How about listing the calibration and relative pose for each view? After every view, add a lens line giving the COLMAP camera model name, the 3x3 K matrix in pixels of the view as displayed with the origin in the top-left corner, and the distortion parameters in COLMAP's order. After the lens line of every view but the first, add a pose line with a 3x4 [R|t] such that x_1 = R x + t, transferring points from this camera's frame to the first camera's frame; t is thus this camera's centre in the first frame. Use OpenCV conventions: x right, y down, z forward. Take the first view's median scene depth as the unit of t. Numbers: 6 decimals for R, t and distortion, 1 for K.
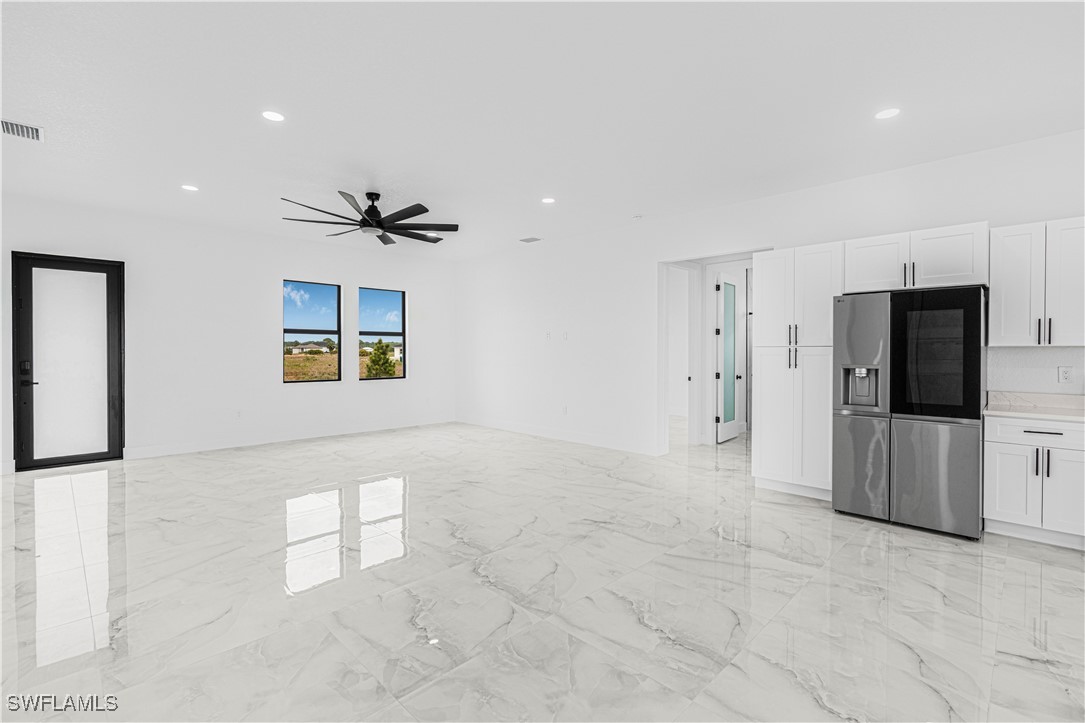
lens RADIAL K [[486.1, 0, 542.4], [0, 486.1, 358.0], [0, 0, 1]] dist [-0.002508, 0.000422]
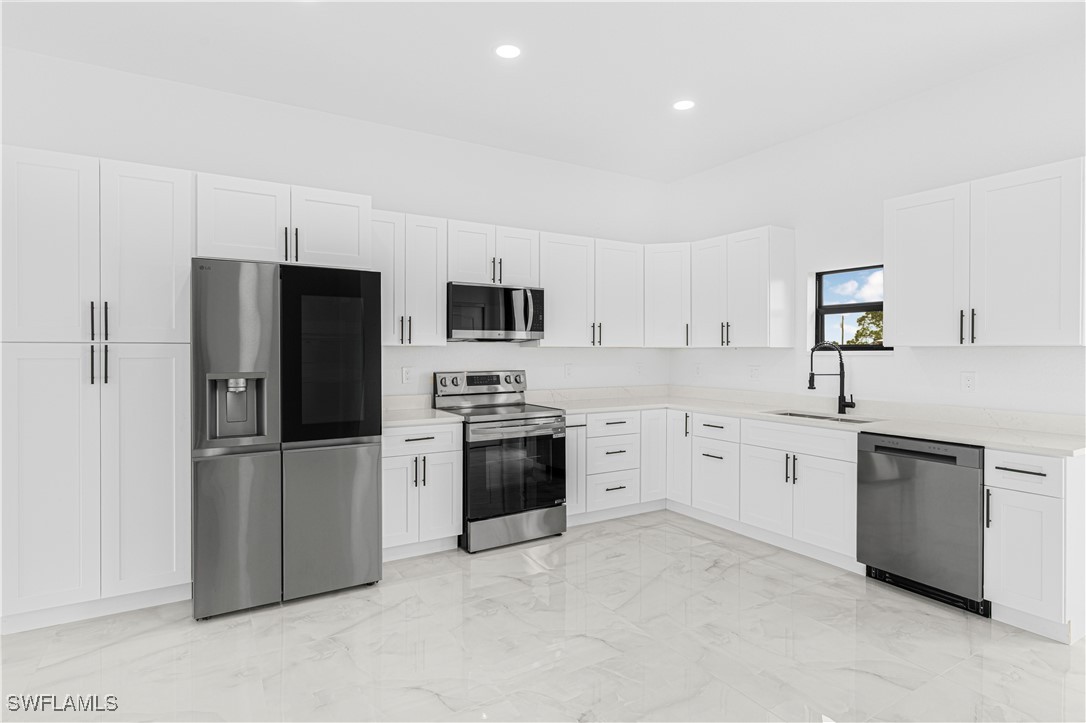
lens RADIAL K [[564.3, 0, 539.8], [0, 564.3, 352.5], [0, 0, 1]] dist [0.017663, 0.000645]
pose [[0.248658, -0.001819, 0.968590, 0.026313], [0.016397, 0.999863, -0.002331, -0.003256], [-0.968452, 0.016462, 0.248654, 0.316187]]
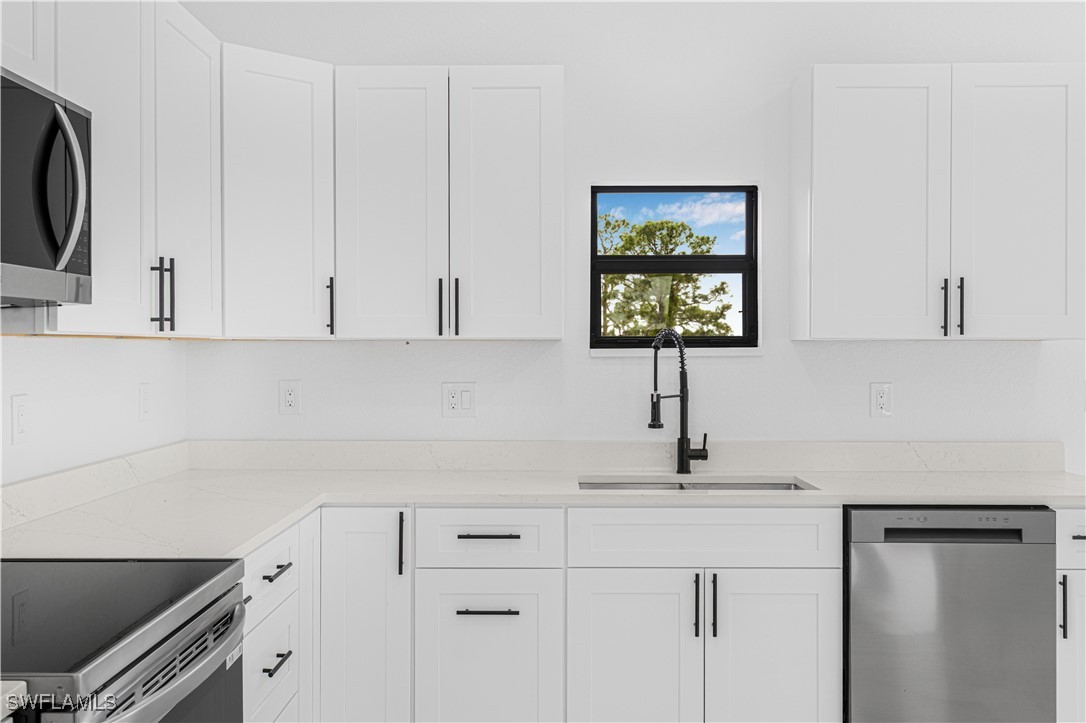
lens RADIAL K [[1067.1, 0, 539.8], [0, 1067.1, 350.7], [0, 0, 1]] dist [0.017064, 0.011072]
pose [[-0.696559, -0.001608, 0.717498, 0.409801], [0.012911, 0.999808, 0.014774, -0.010511], [-0.717383, 0.019554, -0.696404, 0.675994]]
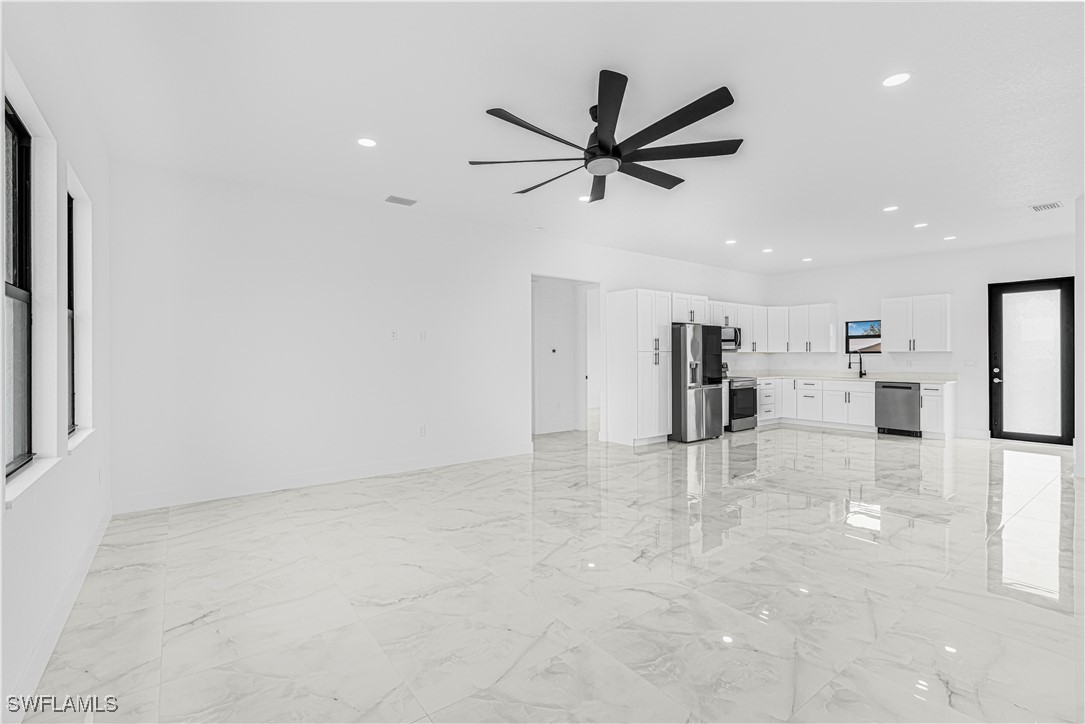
lens RADIAL K [[494.9, 0, 543.0], [0, 494.9, 356.5], [0, 0, 1]] dist [-0.000817, 0.000423]
pose [[0.136908, -0.003176, 0.990579, -0.975787], [0.020113, 0.999798, 0.000426, -0.013252], [-0.990380, 0.019865, 0.136944, 0.961293]]
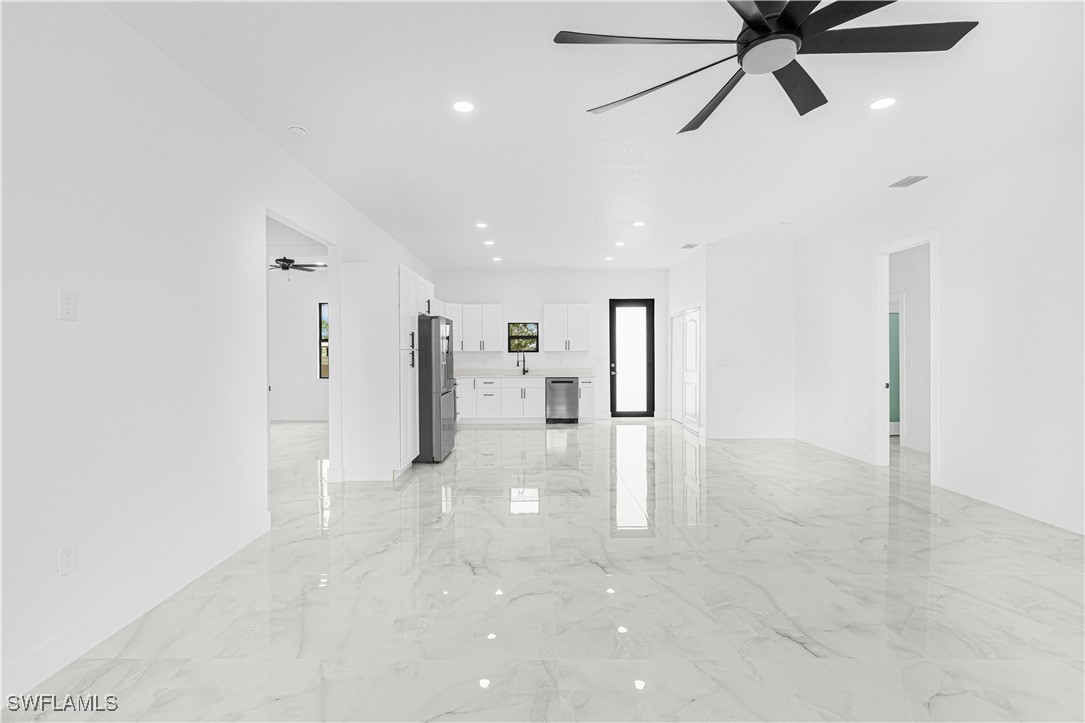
lens RADIAL K [[492.7, 0, 537.1], [0, 492.7, 353.4], [0, 0, 1]] dist [-0.004330, 0.000024]
pose [[-0.706704, 0.002664, 0.707504, -0.489358], [0.017063, 0.999766, 0.013280, -0.021303], [-0.707303, 0.021457, -0.706585, 1.383866]]
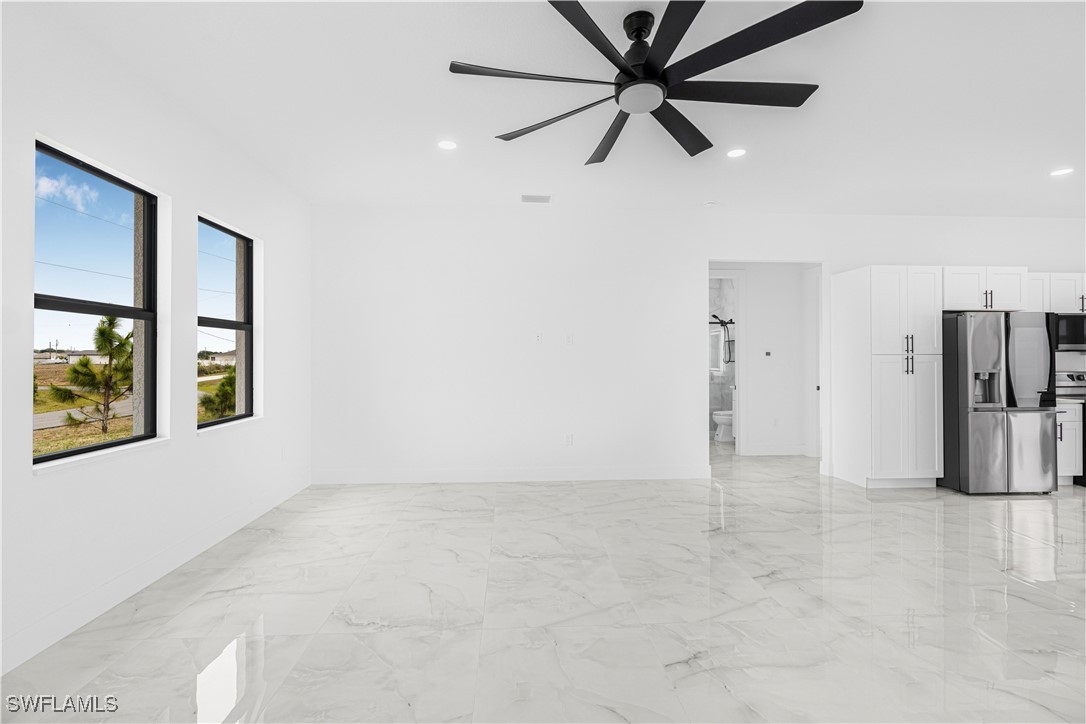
lens RADIAL K [[493.2, 0, 537.6], [0, 493.2, 353.9], [0, 0, 1]] dist [-0.004330, 0.000024]
pose [[0.666130, 0.004788, 0.745820, -0.741487], [0.015564, 0.999672, -0.020319, -0.013250], [-0.745673, 0.025143, 0.665837, 0.740345]]
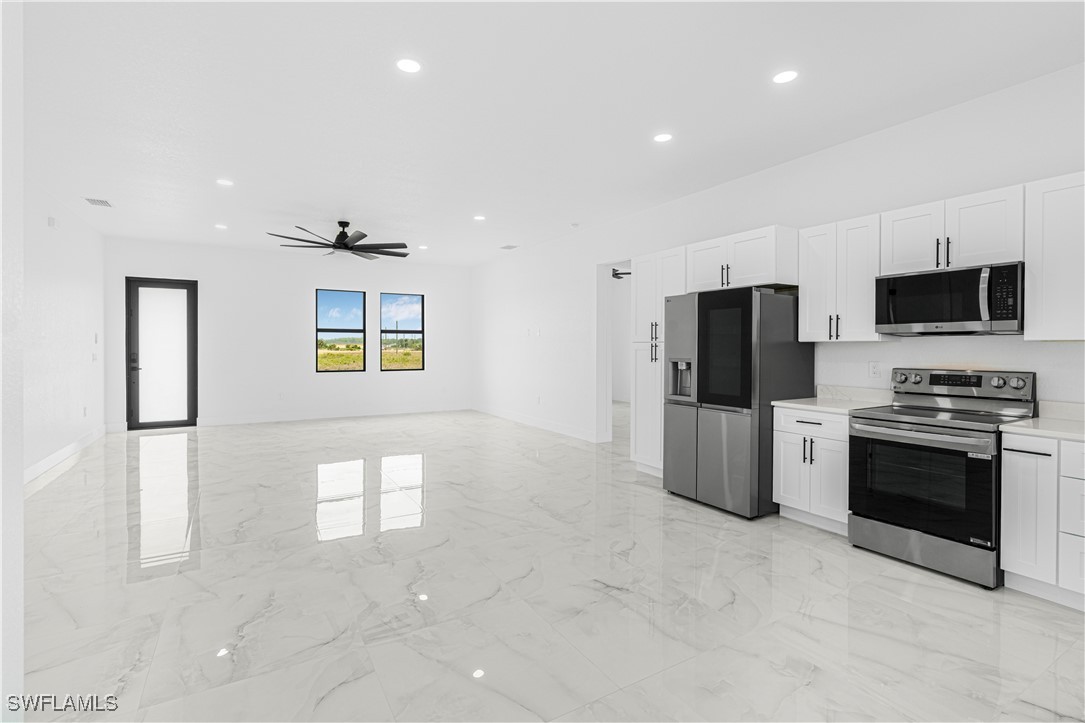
lens RADIAL K [[494.9, 0, 543.0], [0, 494.9, 356.0], [0, 0, 1]] dist [-0.000817, 0.000423]
pose [[0.970660, 0.004926, -0.240407, 0.453019], [-0.003903, 0.999981, 0.004733, 0.002677], [0.240426, -0.003656, 0.970661, -0.123024]]
